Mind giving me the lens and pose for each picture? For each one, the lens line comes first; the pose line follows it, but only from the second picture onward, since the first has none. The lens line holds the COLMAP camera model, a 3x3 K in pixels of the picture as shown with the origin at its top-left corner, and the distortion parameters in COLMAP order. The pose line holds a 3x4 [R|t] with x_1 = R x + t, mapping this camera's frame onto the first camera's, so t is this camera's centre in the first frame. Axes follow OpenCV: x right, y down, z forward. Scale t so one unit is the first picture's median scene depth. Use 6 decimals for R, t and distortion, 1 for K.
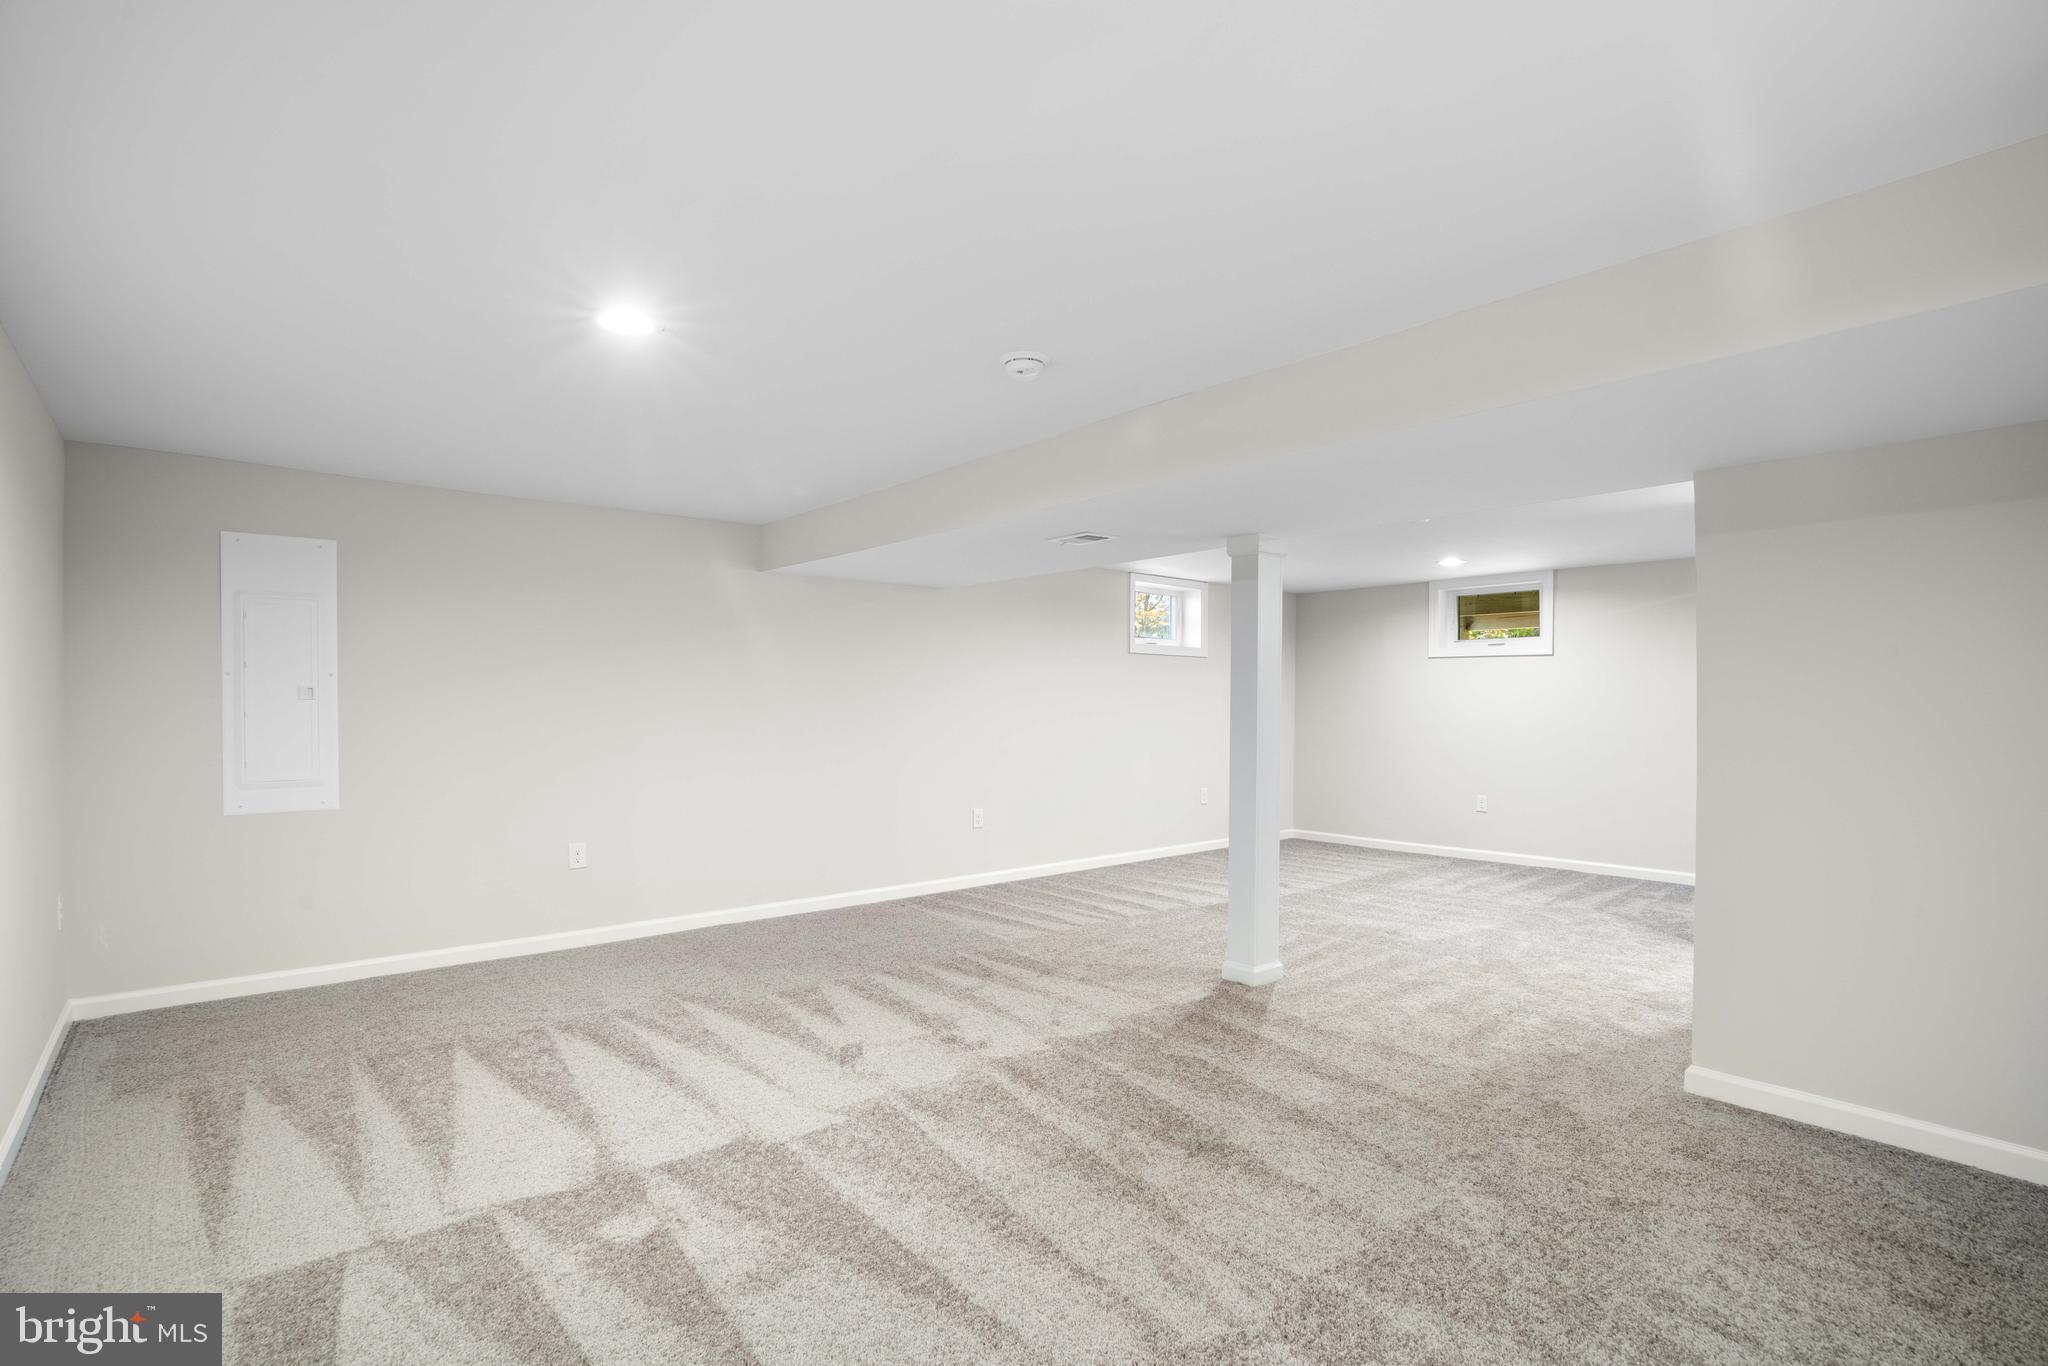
lens RADIAL K [[959.8, 0, 1021.3], [0, 959.8, 669.6], [0, 0, 1]] dist [-0.025261, 0.000390]
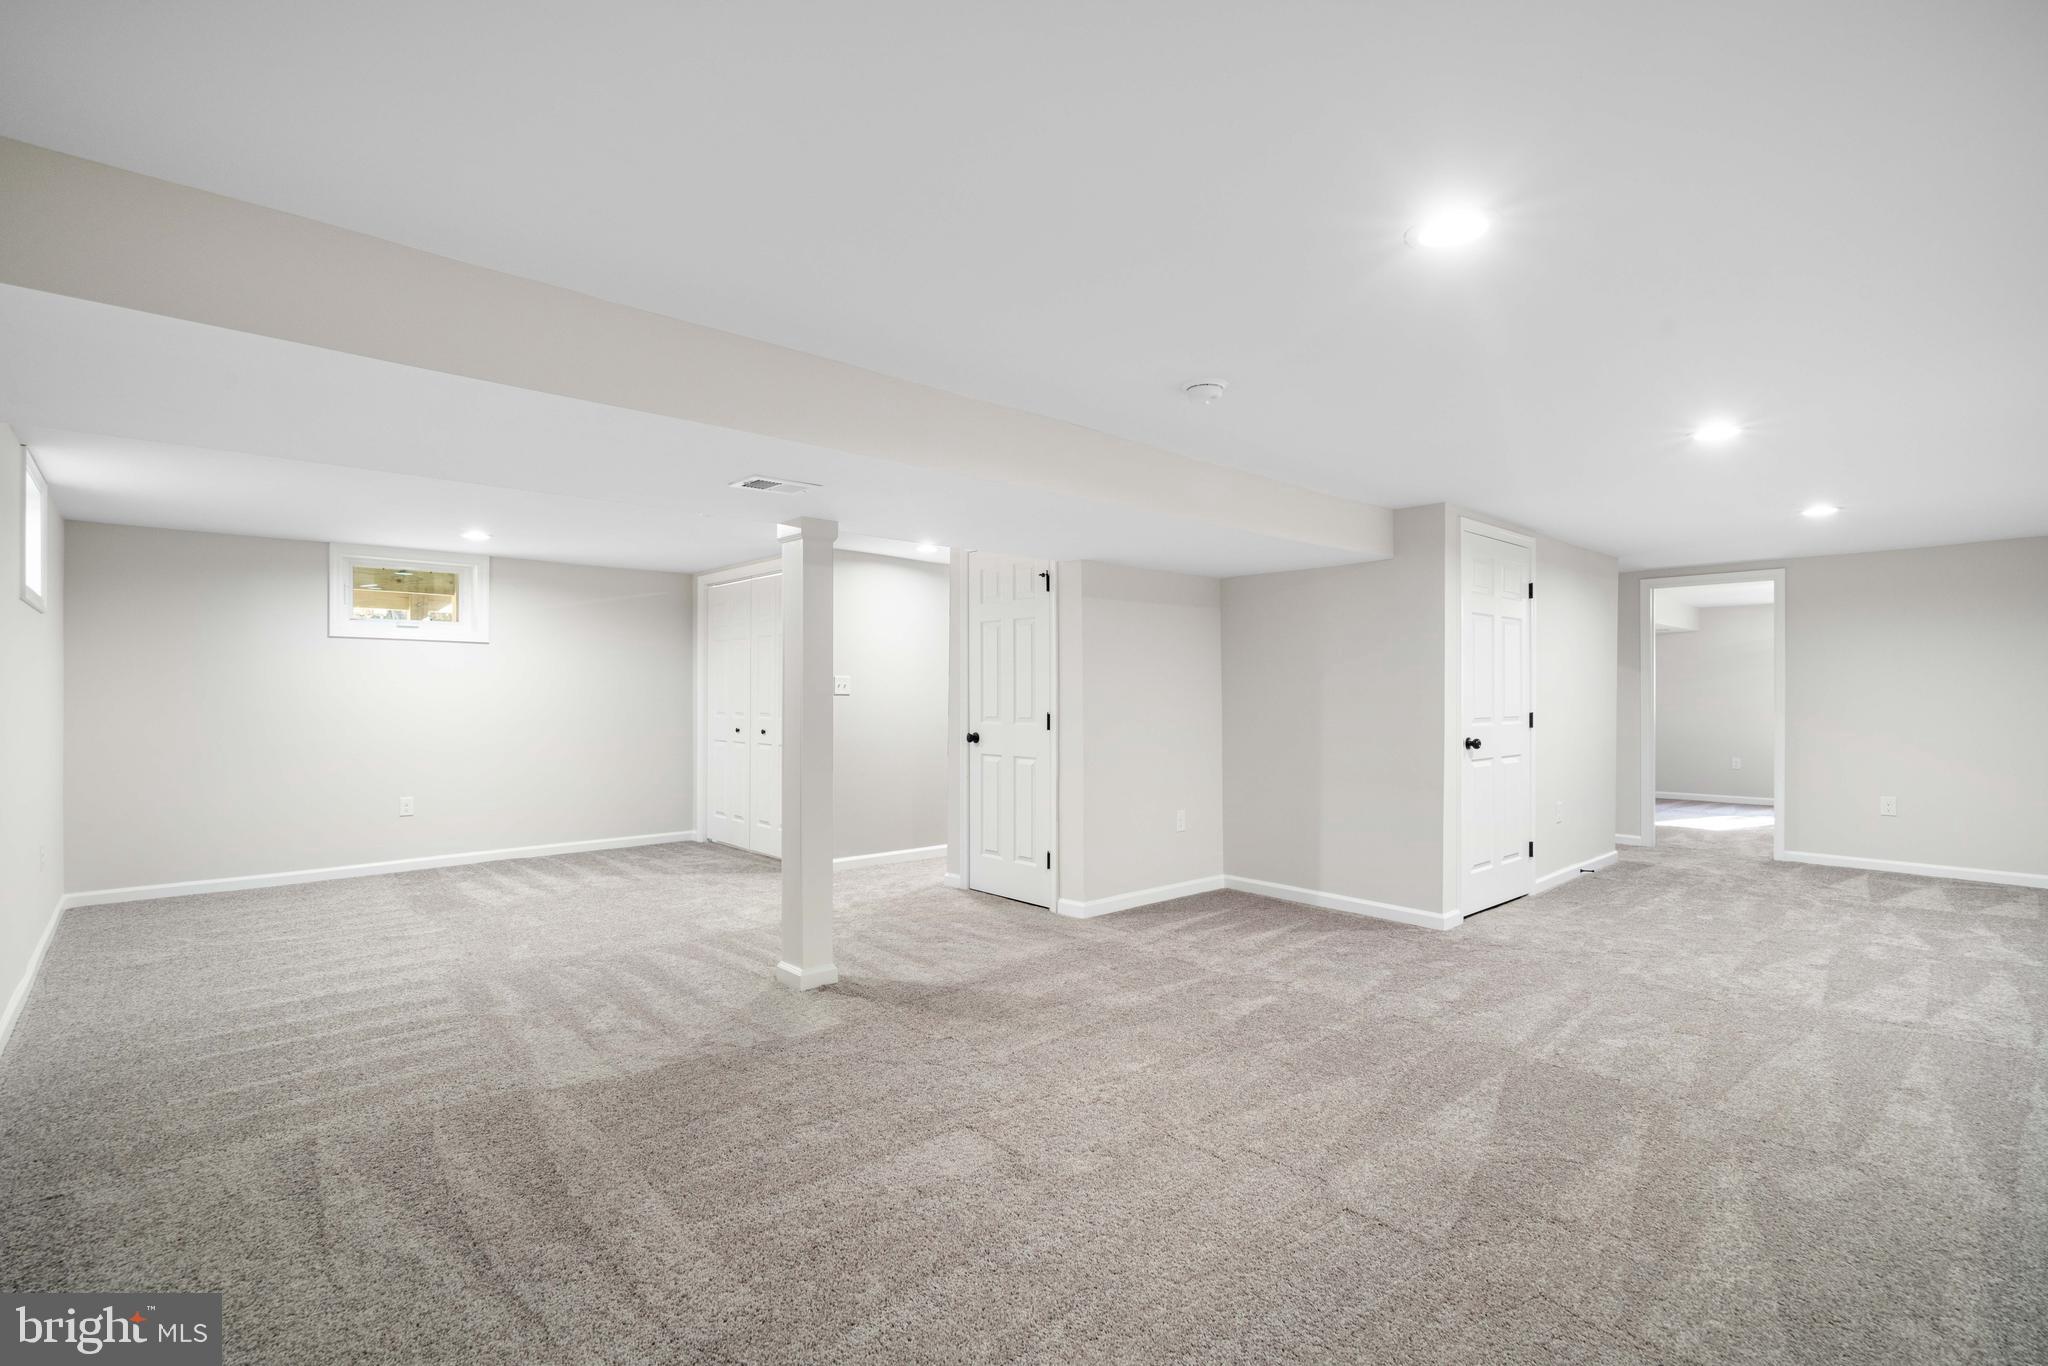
lens RADIAL K [[959.8, 0, 1021.3], [0, 959.8, 669.6], [0, 0, 1]] dist [-0.025261, 0.000390]
pose [[-0.043477, 0.022222, 0.998807, -0.417710], [-0.034572, 0.999120, -0.023734, 0.014824], [-0.998456, -0.035562, -0.042671, 0.479915]]
